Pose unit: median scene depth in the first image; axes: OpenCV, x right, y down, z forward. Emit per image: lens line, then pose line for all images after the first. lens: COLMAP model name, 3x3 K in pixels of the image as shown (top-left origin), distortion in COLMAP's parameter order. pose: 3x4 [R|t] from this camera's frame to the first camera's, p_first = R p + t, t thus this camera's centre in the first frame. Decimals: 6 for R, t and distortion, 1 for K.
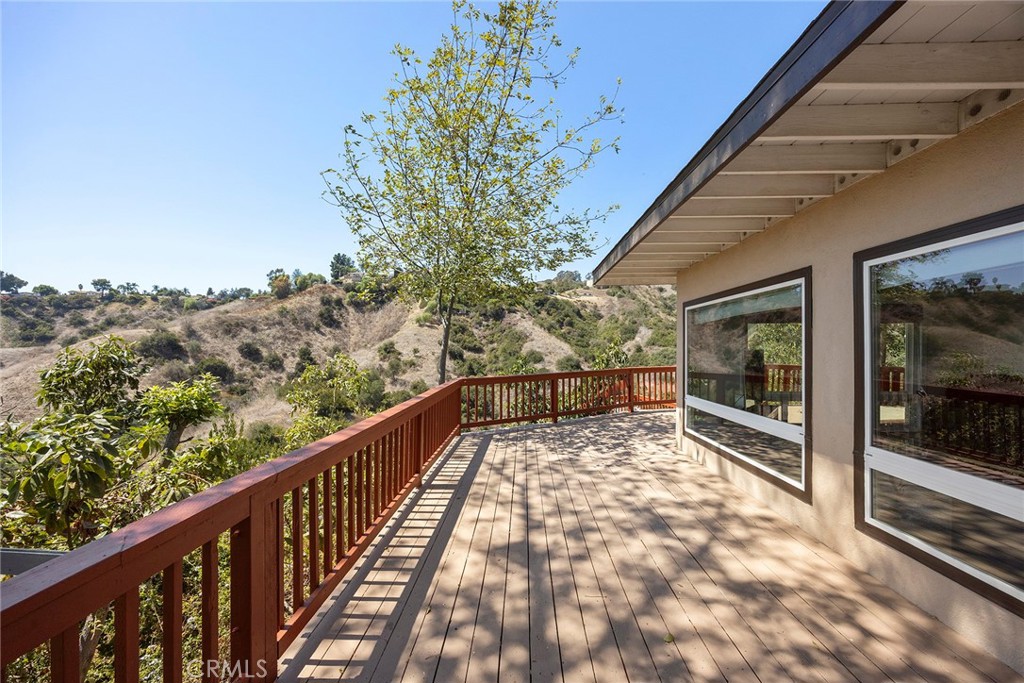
lens RADIAL K [[400.6, 0, 511.6], [0, 400.6, 343.8], [0, 0, 1]] dist [-0.003304, -0.000133]
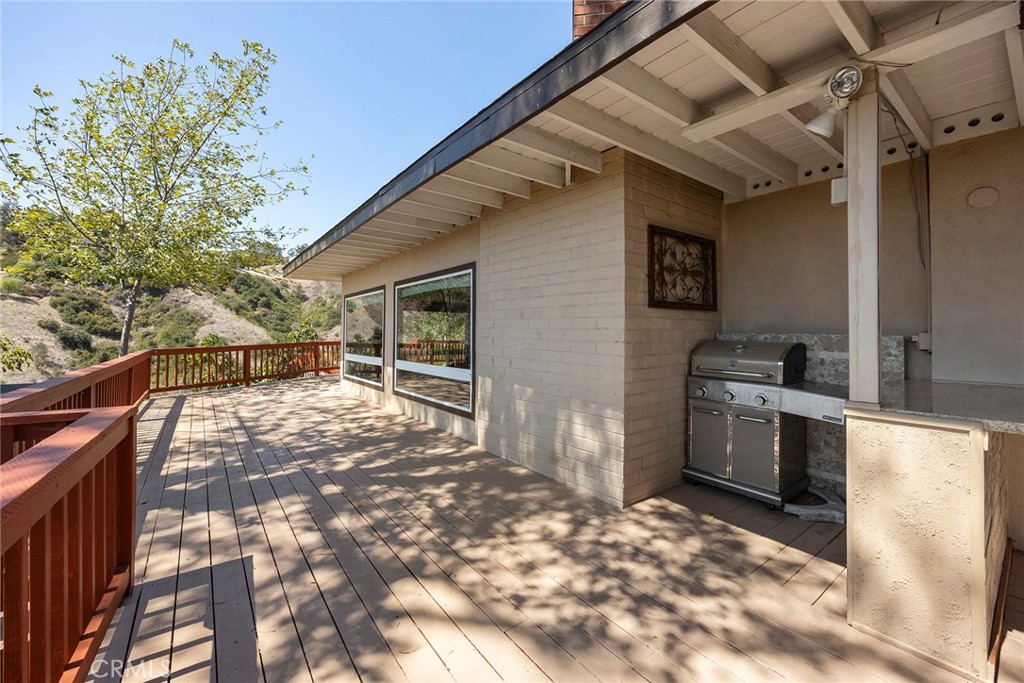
lens RADIAL K [[400.6, 0, 509.1], [0, 400.6, 333.1], [0, 0, 1]] dist [-0.003304, -0.000133]
pose [[0.771165, 0.002062, 0.636632, -0.064495], [-0.008696, 0.999936, 0.007295, 0.024044], [-0.636576, -0.011162, 0.771133, -0.535585]]
